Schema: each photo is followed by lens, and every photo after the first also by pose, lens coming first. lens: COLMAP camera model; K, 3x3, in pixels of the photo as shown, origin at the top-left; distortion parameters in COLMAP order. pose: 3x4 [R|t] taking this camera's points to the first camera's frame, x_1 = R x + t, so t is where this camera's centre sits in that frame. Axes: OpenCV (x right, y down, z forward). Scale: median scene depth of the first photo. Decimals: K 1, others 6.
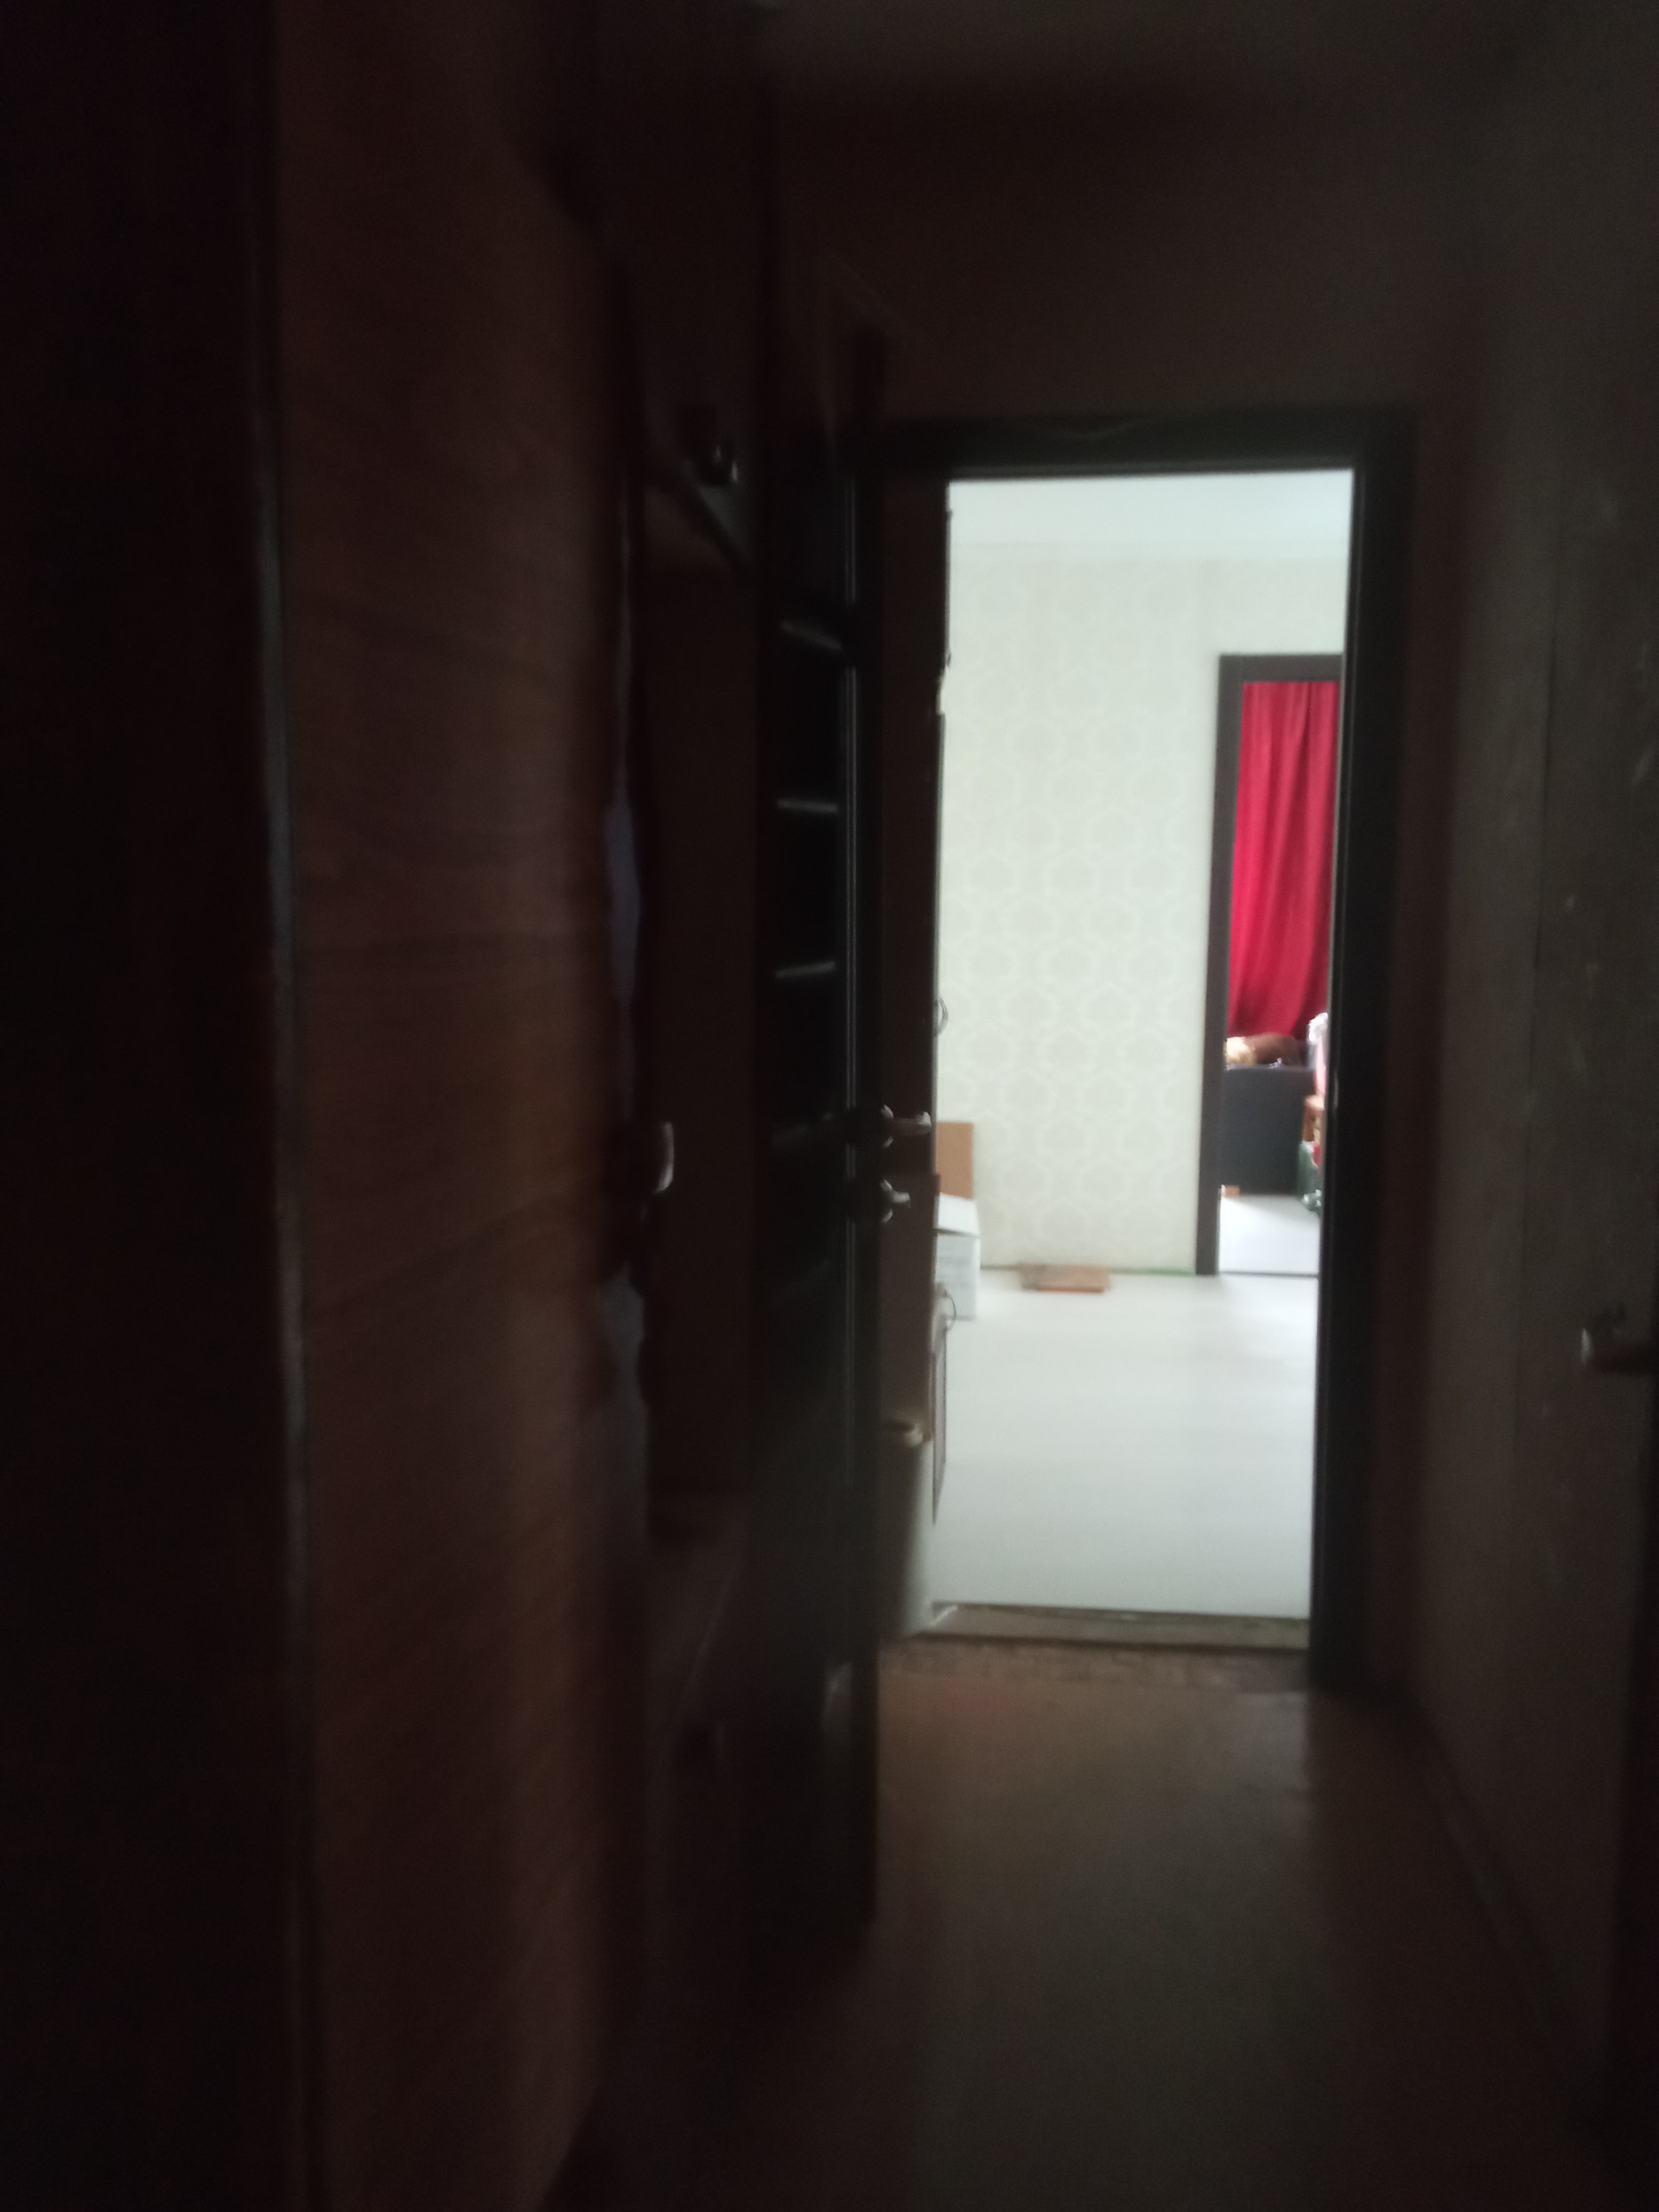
lens RADIAL K [[1795.4, 0, 829.5], [0, 1795.4, 1106.0], [0, 0, 1]] dist [0.125241, -0.196541]
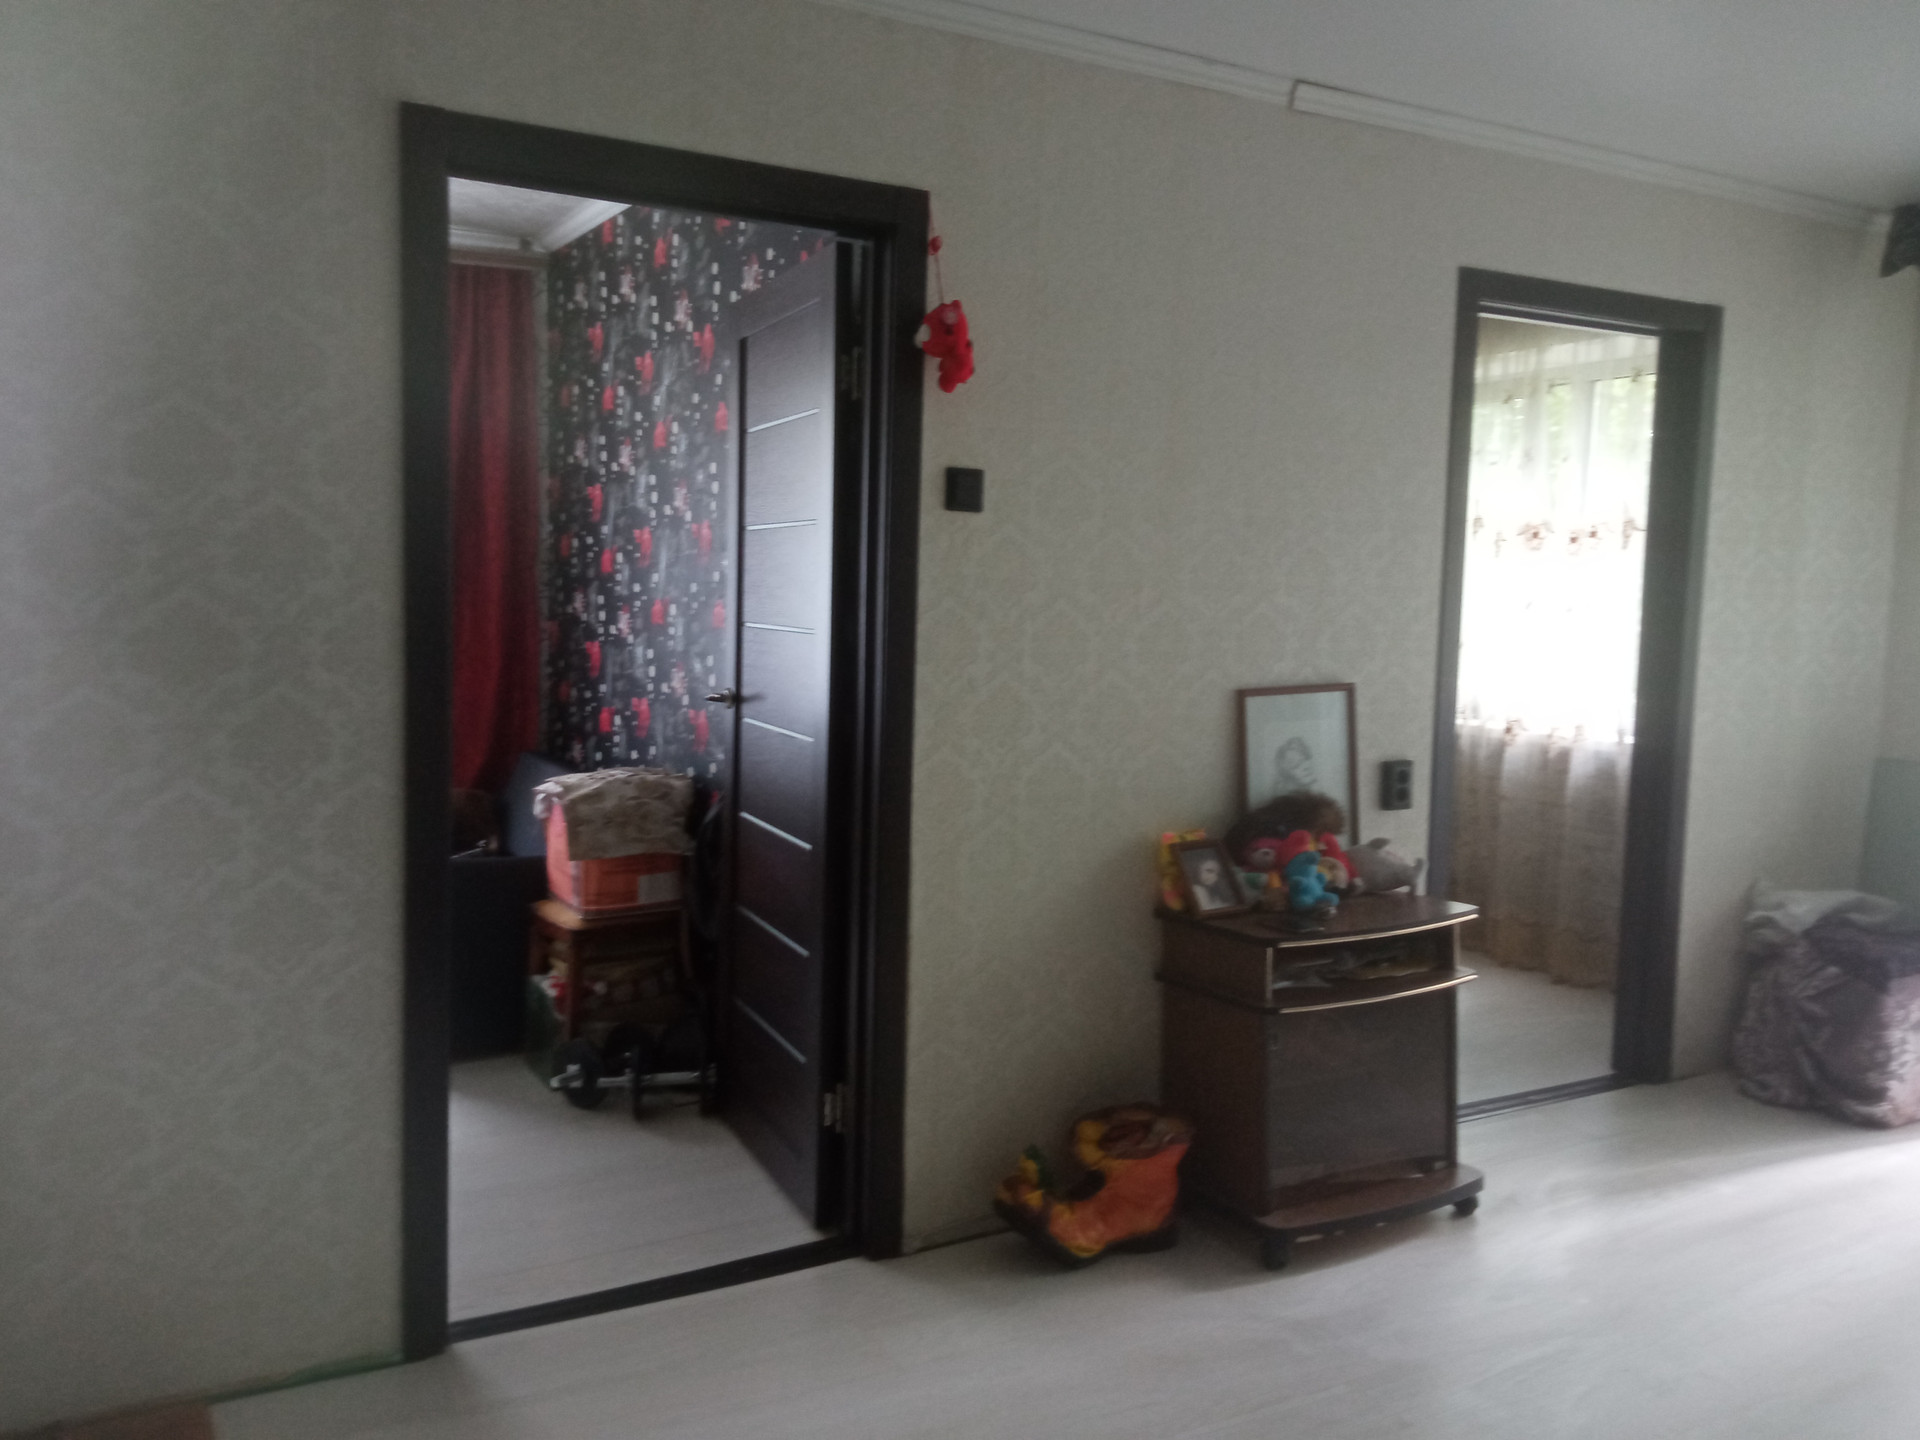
lens RADIAL K [[1558.4, 0, 960.0], [0, 1558.4, 720.0], [0, 0, 1]] dist [0.125241, -0.196541]
pose [[0.825369, -0.039556, 0.563206, 0.075342], [0.064581, 0.997610, -0.024577, -0.049389], [-0.560888, 0.056657, 0.825951, 0.455838]]
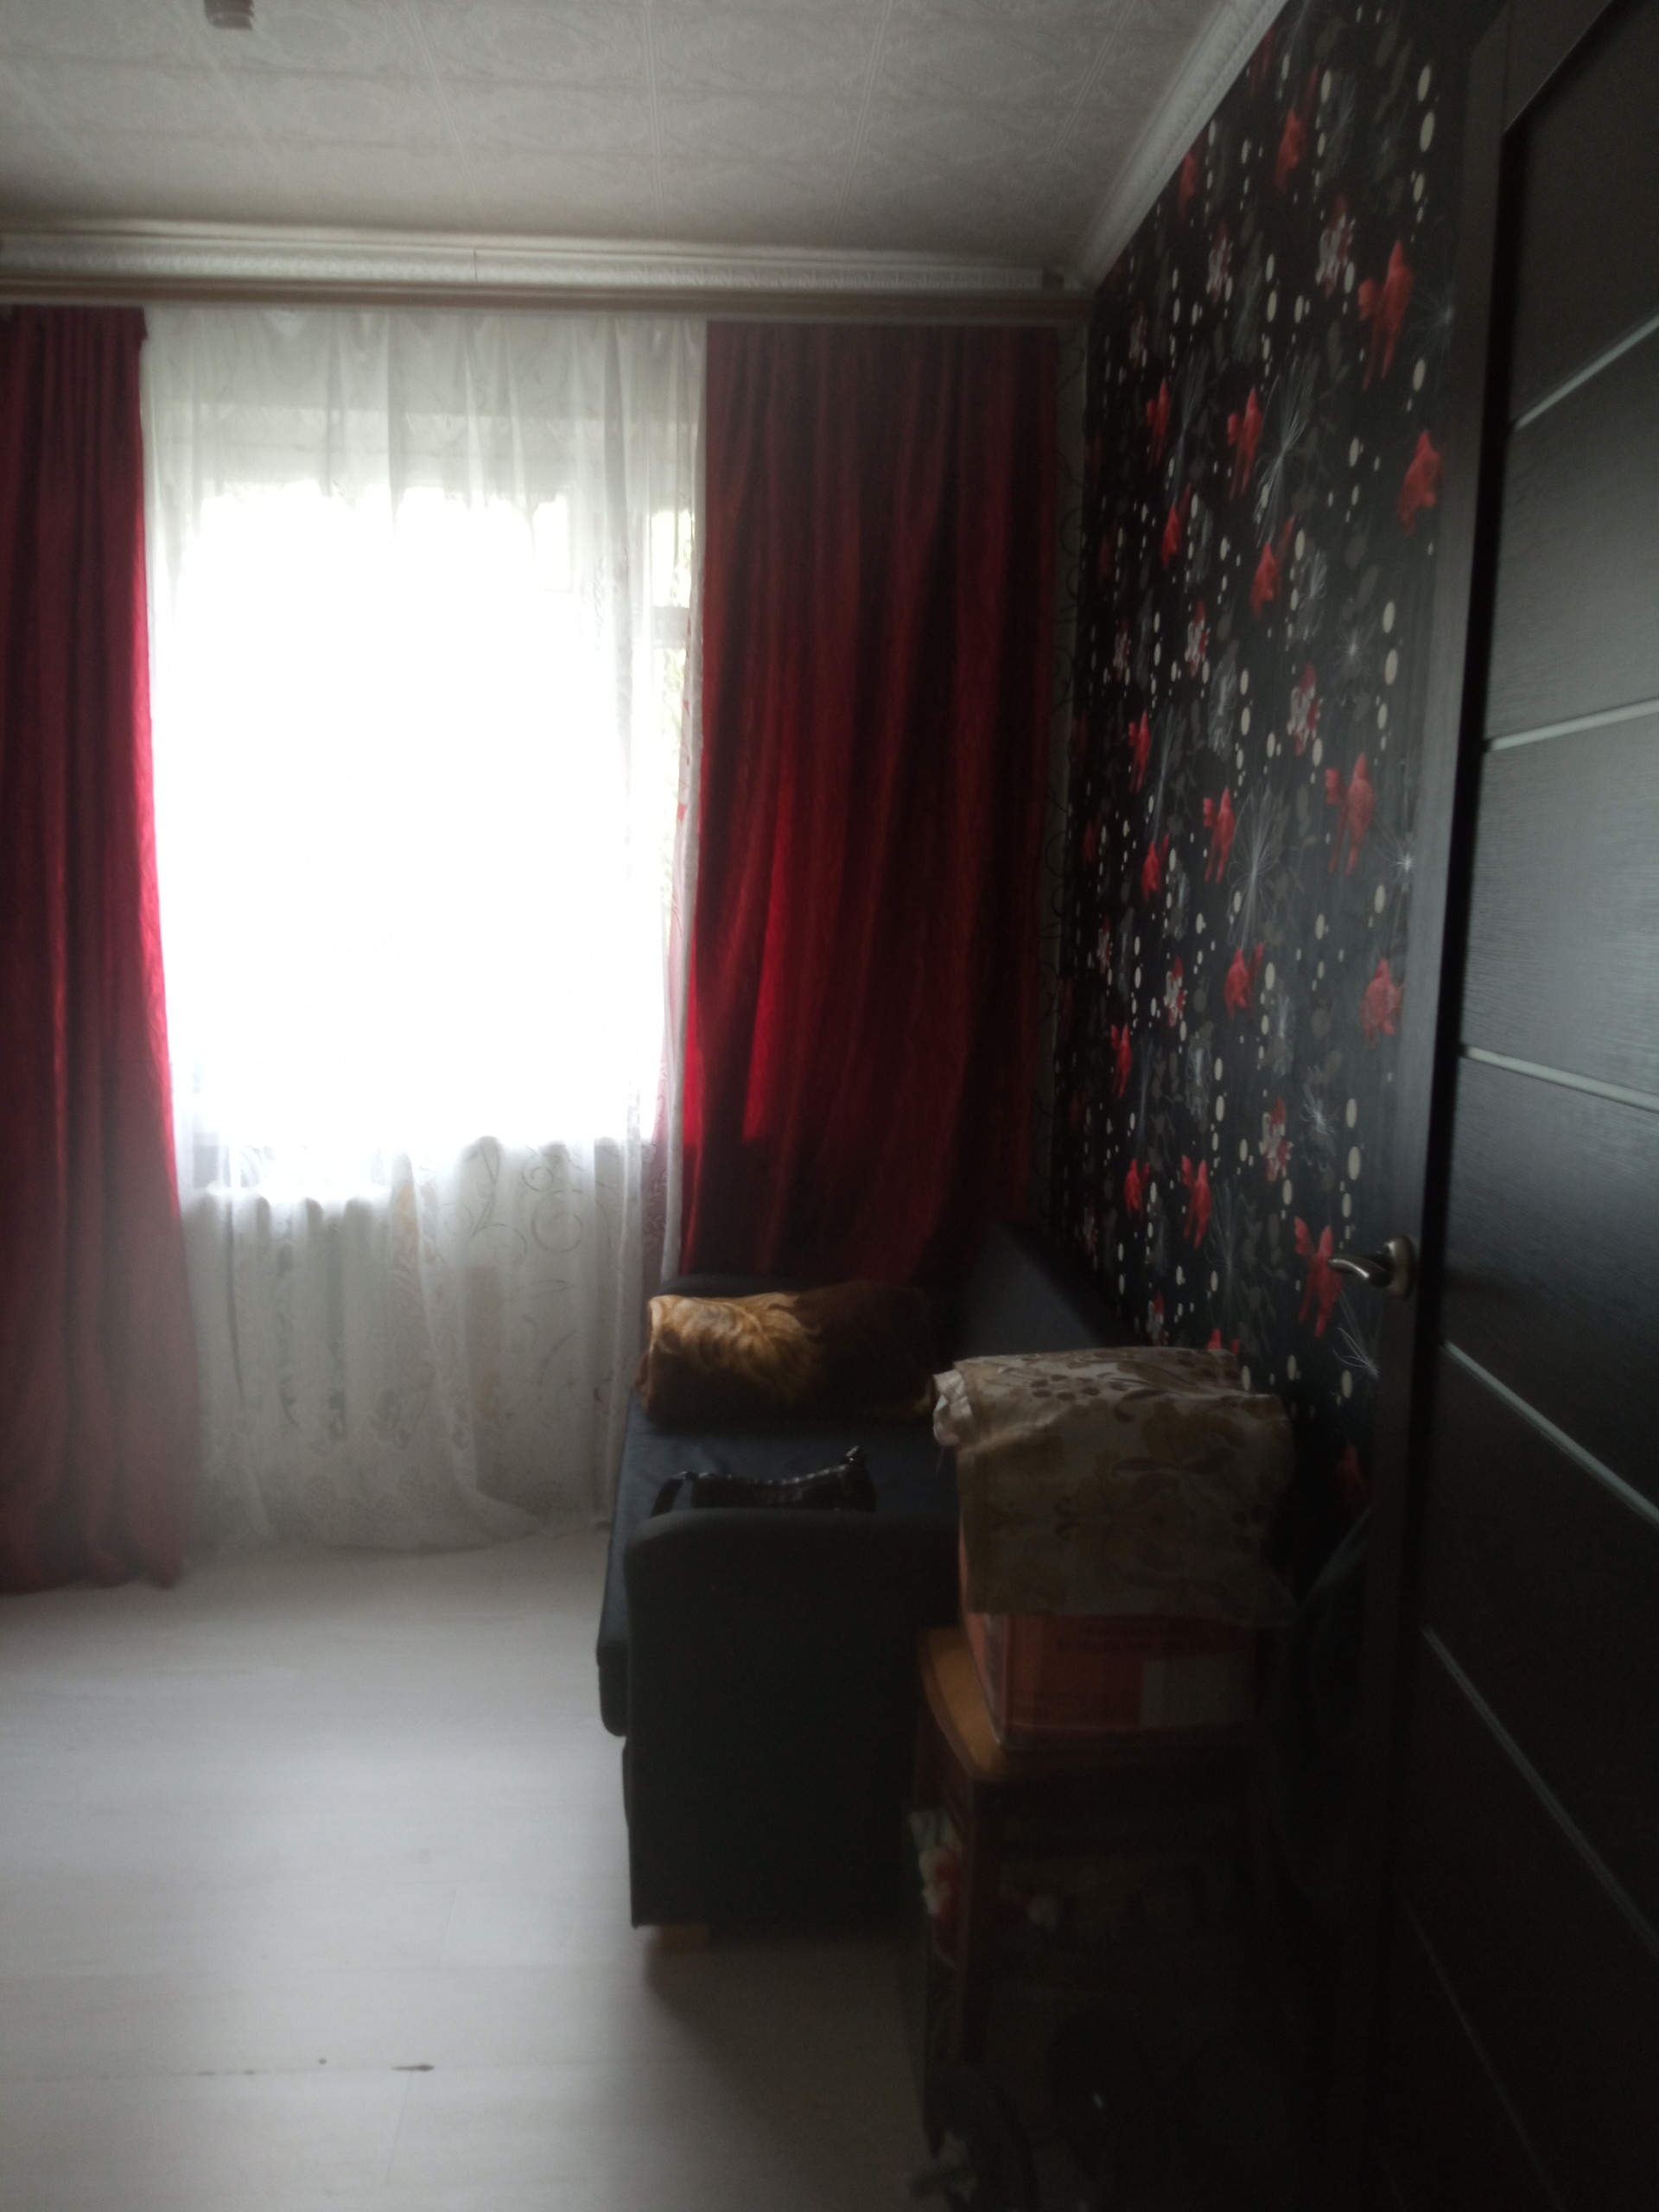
lens RADIAL K [[1795.4, 0, 829.5], [0, 1795.4, 1106.0], [0, 0, 1]] dist [0.125241, -0.196541]
pose [[0.987986, -0.006487, 0.154409, 0.217454], [0.009101, 0.999827, -0.016231, -0.091231], [-0.154277, 0.017441, 0.987874, 0.751078]]
